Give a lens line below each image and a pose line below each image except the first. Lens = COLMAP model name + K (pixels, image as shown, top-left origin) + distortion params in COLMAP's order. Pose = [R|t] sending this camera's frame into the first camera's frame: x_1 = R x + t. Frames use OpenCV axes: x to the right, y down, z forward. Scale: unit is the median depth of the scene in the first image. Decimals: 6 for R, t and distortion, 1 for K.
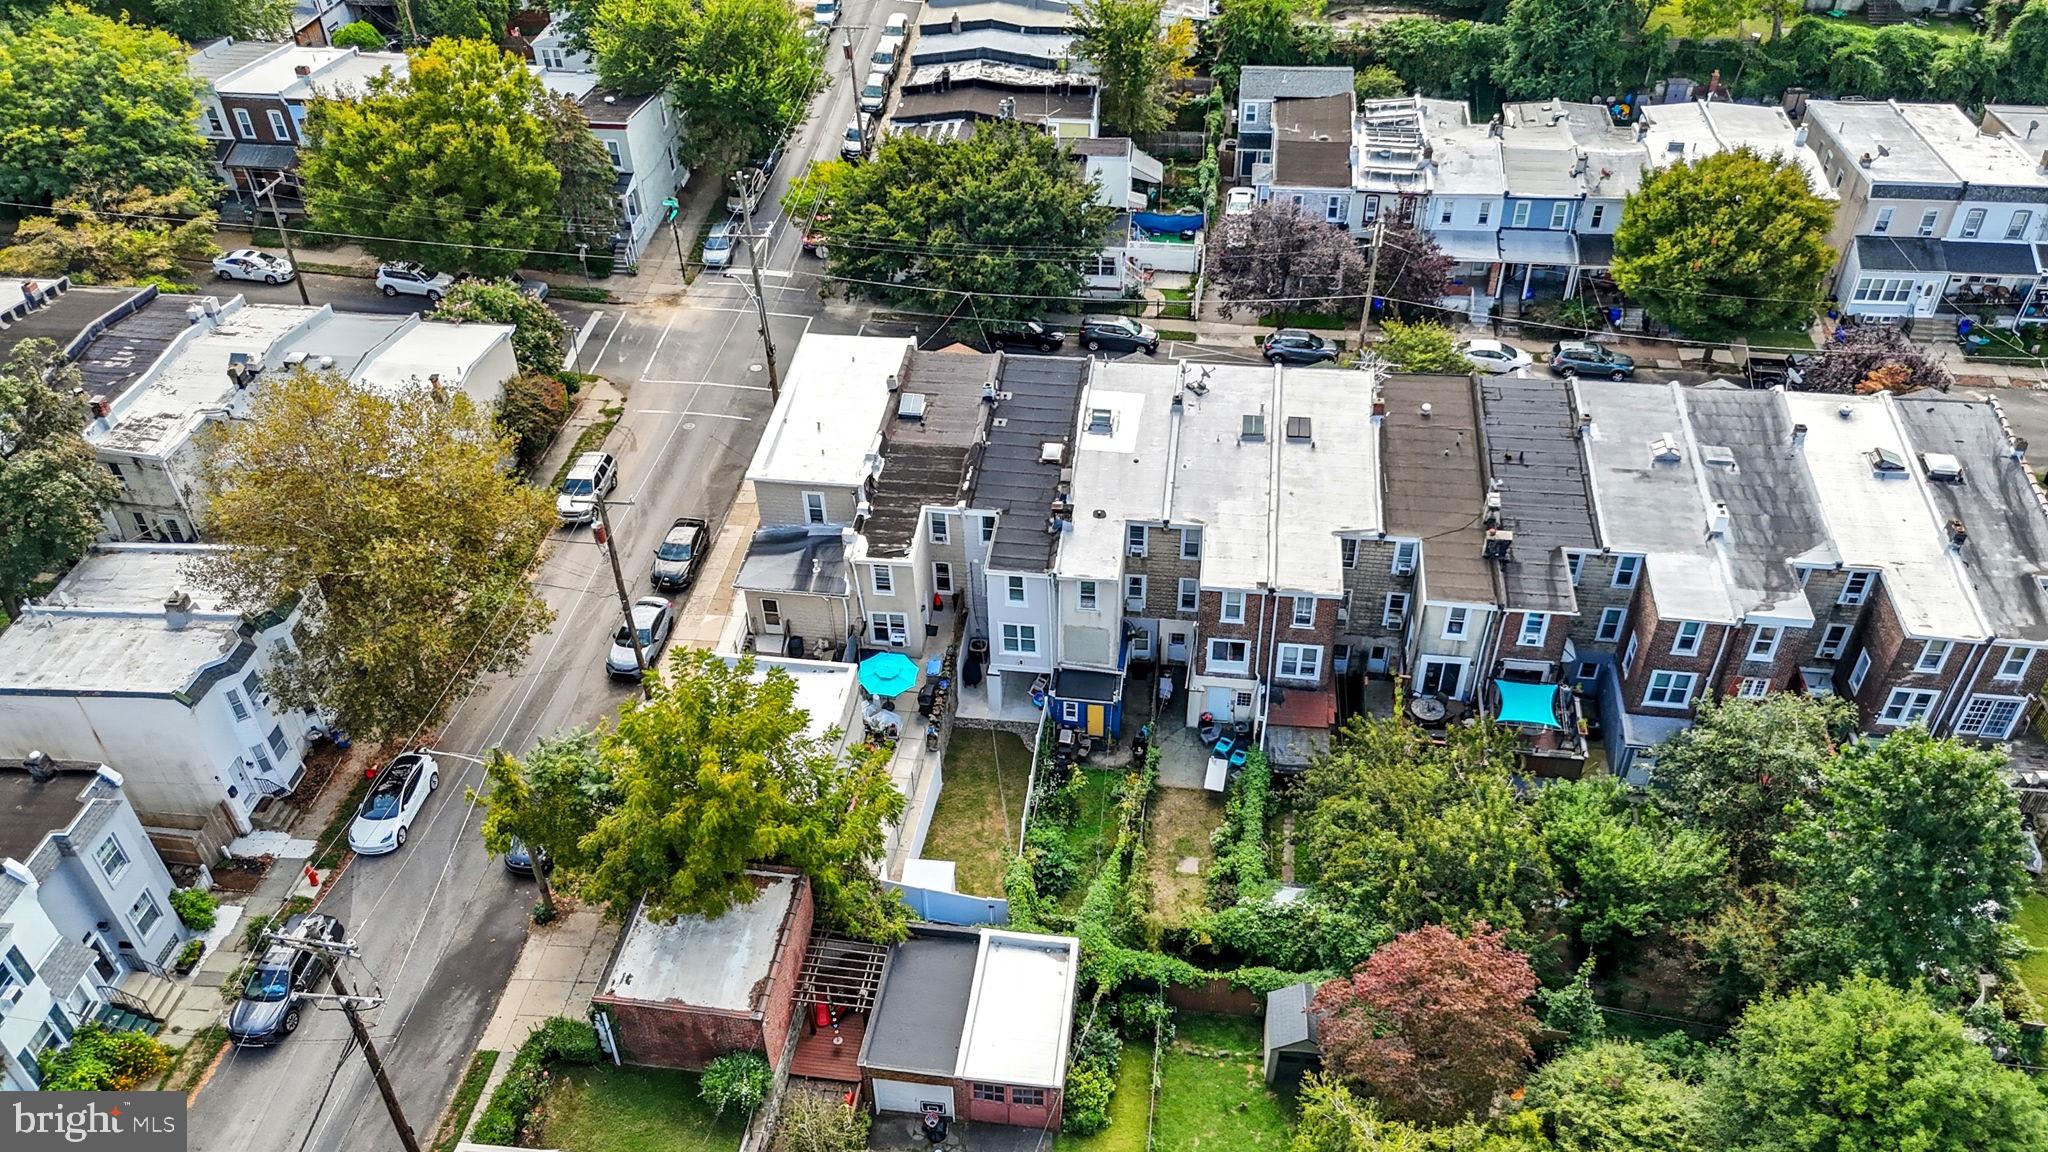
lens RADIAL K [[1592.1, 0, 1024.0], [0, 1592.1, 576.0], [0, 0, 1]] dist [0.071450, -0.003101]
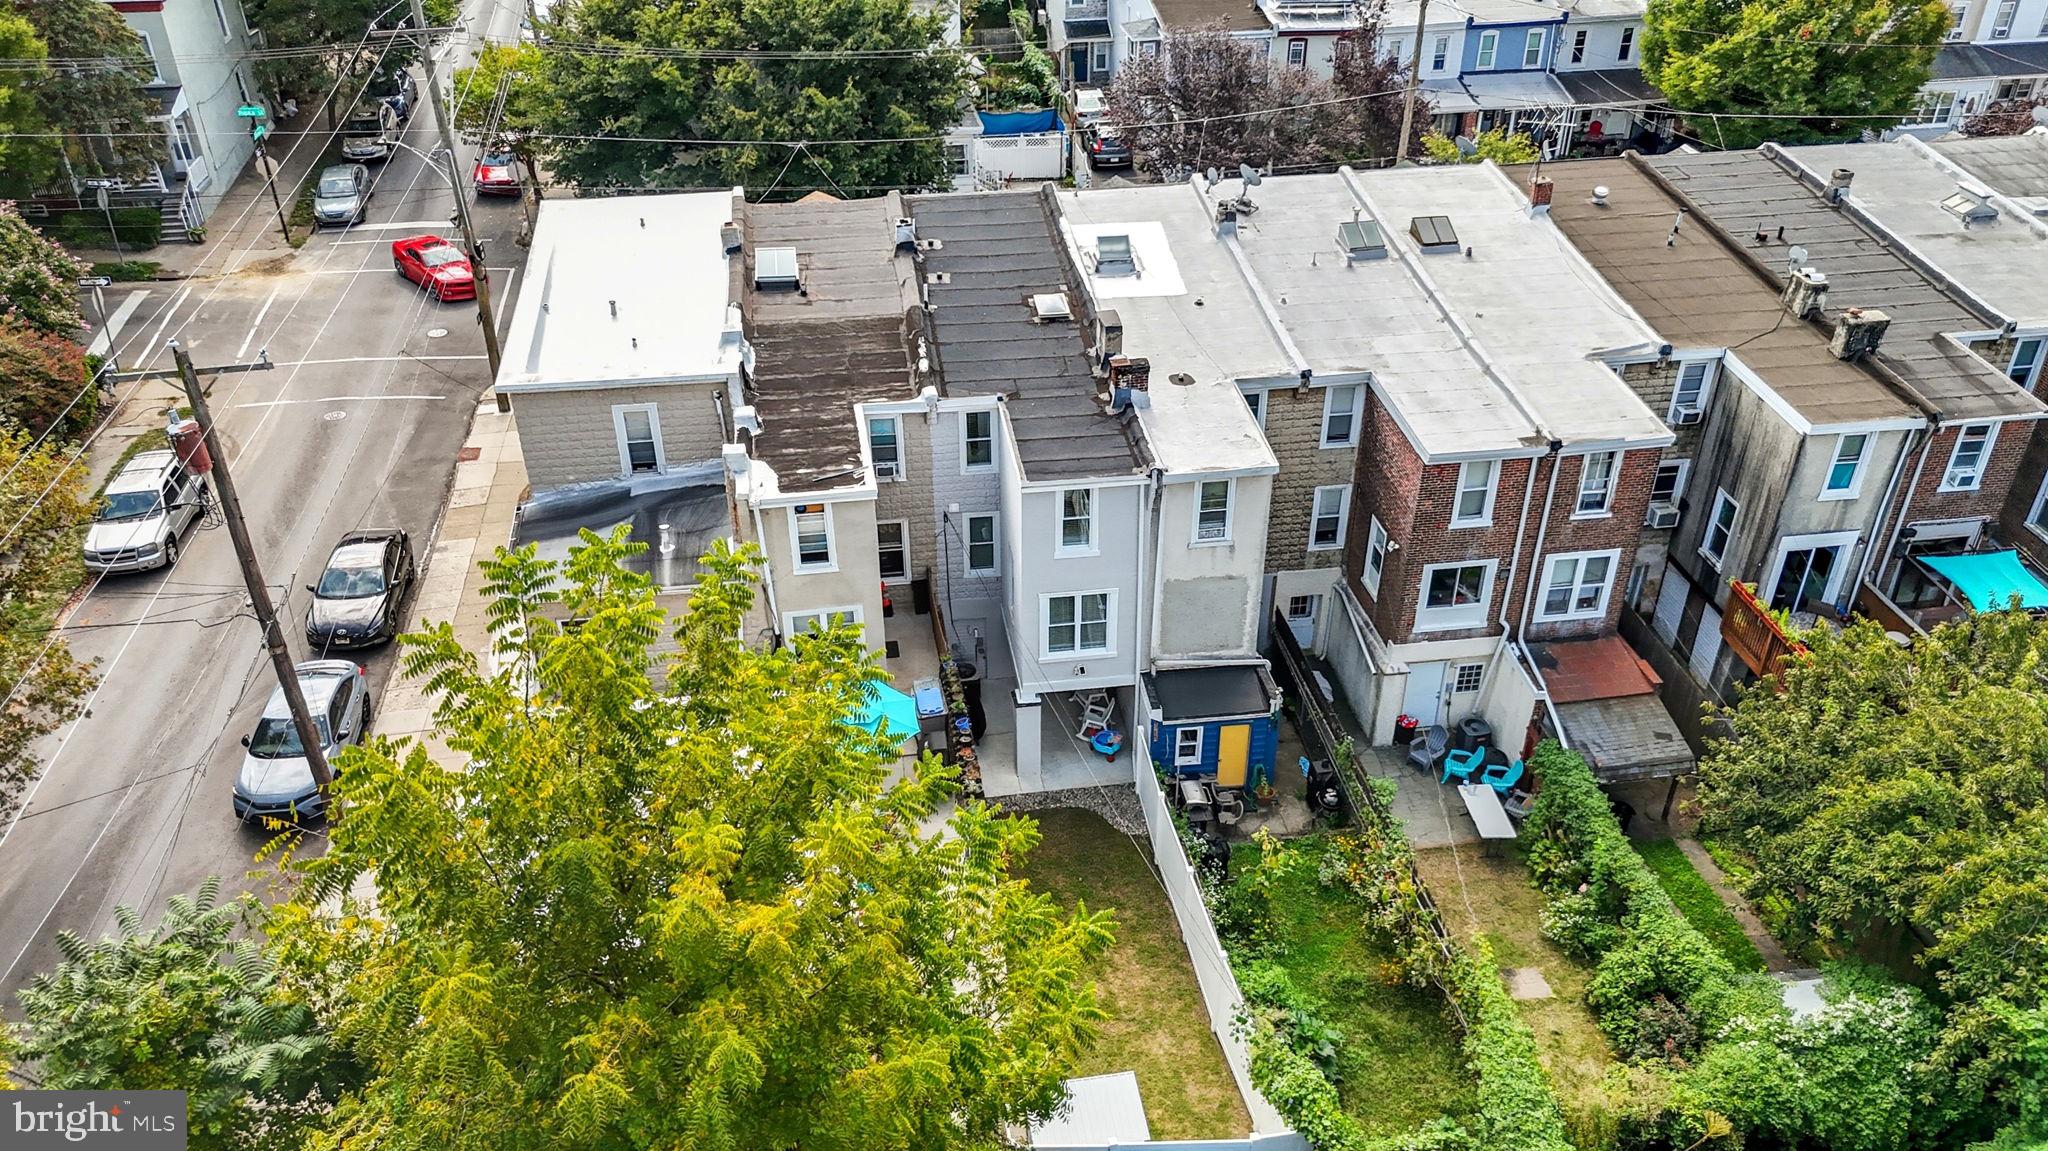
lens RADIAL K [[1552.1, 0, 1024.0], [0, 1552.1, 575.5], [0, 0, 1]] dist [0.031211, -0.012363]
pose [[0.959967, -0.129623, 0.248318, -0.144923], [0.159203, 0.981866, -0.102924, 0.073222], [-0.230474, 0.138337, 0.963195, 0.501606]]
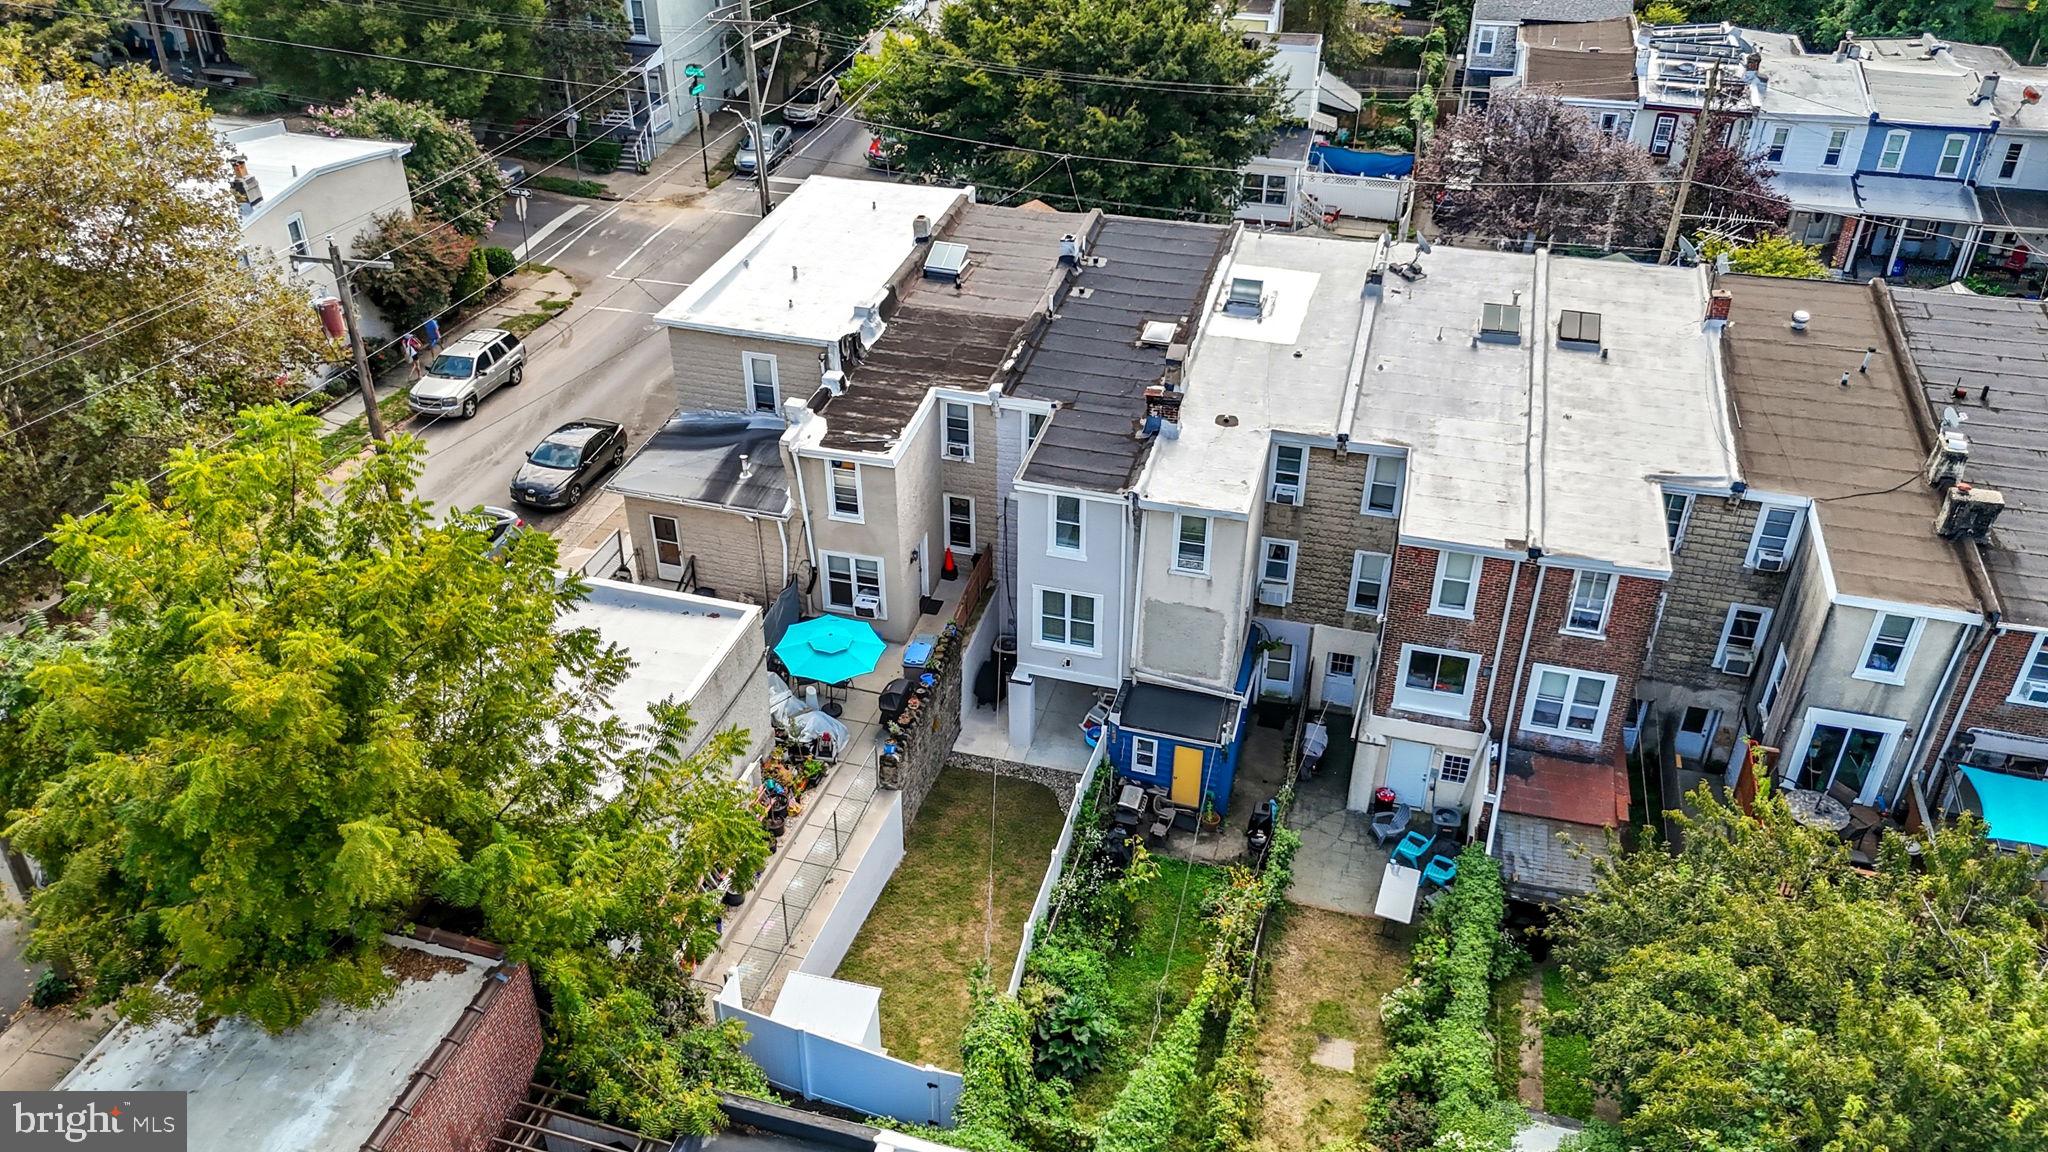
lens RADIAL K [[1552.1, 0, 1024.0], [0, 1552.1, 576.0], [0, 0, 1]] dist [0.031211, -0.012363]
pose [[0.990580, 0.096110, -0.097541, 0.034297], [-0.106877, 0.987952, -0.111929, 0.087847], [0.085608, 0.121299, 0.988917, 0.435248]]
